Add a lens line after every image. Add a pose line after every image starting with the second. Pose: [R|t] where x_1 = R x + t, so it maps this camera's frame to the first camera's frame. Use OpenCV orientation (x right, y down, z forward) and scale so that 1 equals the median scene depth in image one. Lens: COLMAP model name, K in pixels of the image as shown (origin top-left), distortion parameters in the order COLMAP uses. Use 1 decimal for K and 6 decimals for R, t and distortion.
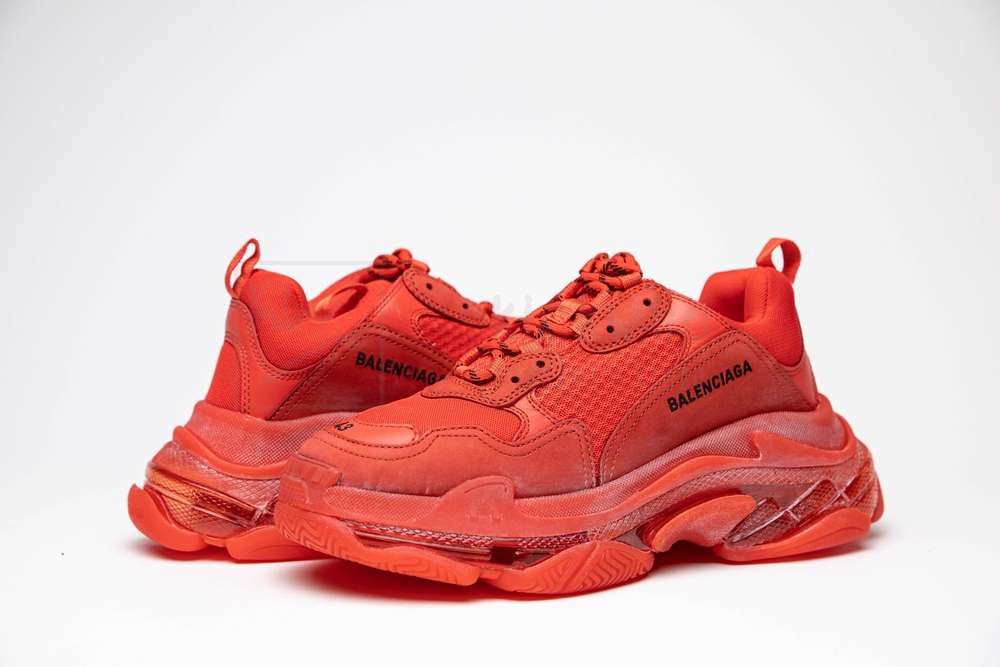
lens RADIAL K [[1816.1, 0, 500.0], [0, 1816.1, 333.5], [0, 0, 1]] dist [0.096573, -1.743817]
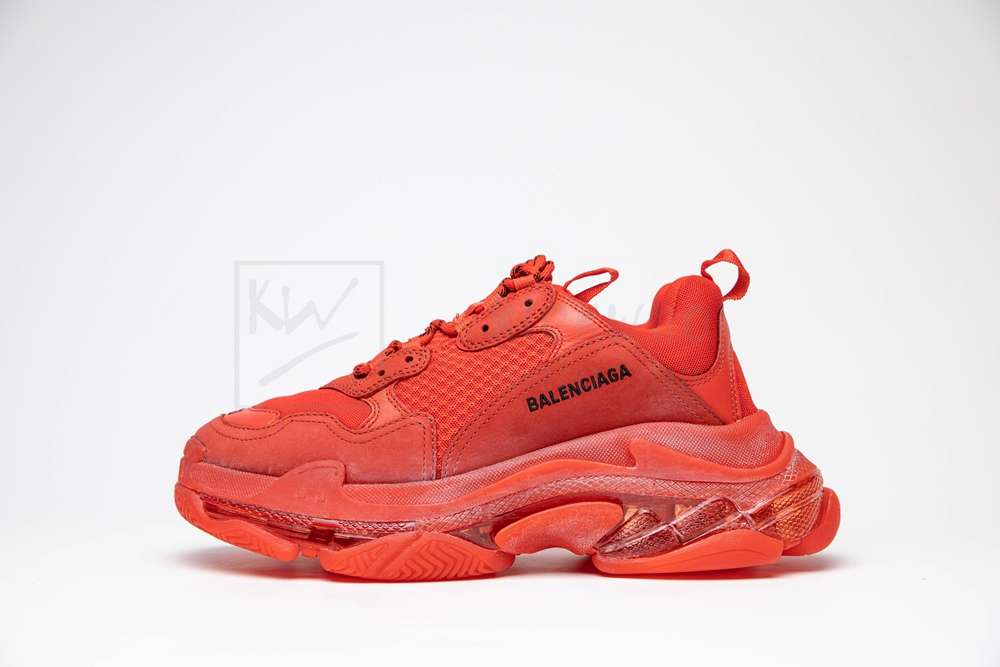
lens RADIAL K [[1816.1, 0, 500.0], [0, 1816.1, 333.5], [0, 0, 1]] dist [0.096573, -1.743817]
pose [[0.888008, 0.015155, -0.459579, 0.537210], [-0.048490, 0.996970, -0.060818, 0.062106], [0.457265, 0.076291, 0.886052, 0.114801]]
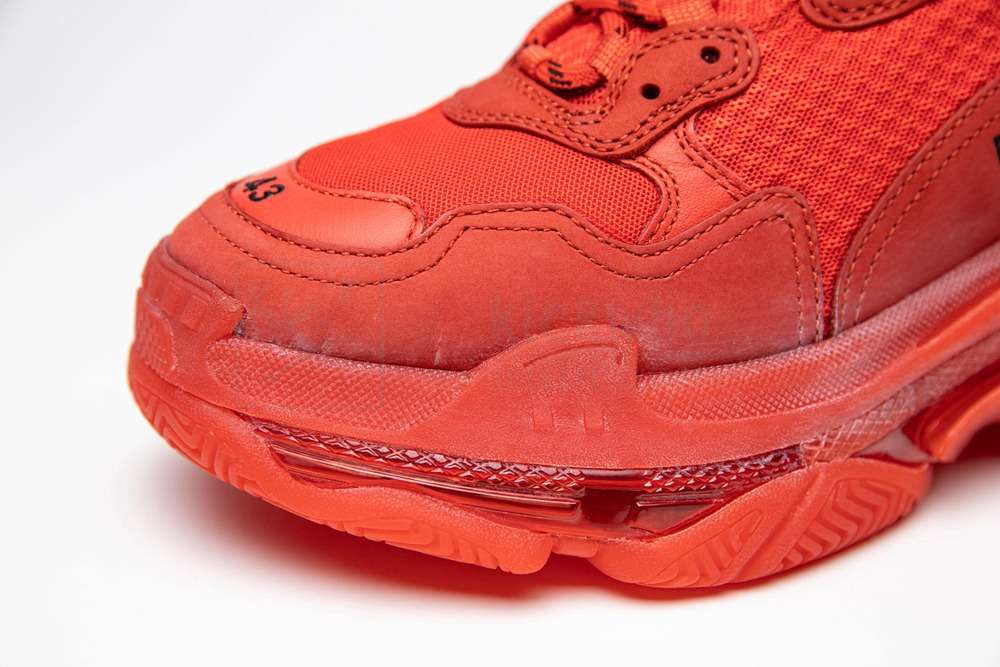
lens RADIAL K [[1816.1, 0, 500.0], [0, 1816.1, 333.5], [0, 0, 1]] dist [0.096573, -1.743817]
pose [[0.996770, 0.035763, -0.071902, 0.005750], [-0.015512, 0.964242, 0.264569, -0.033385], [0.078792, -0.262599, 0.961683, 0.556135]]
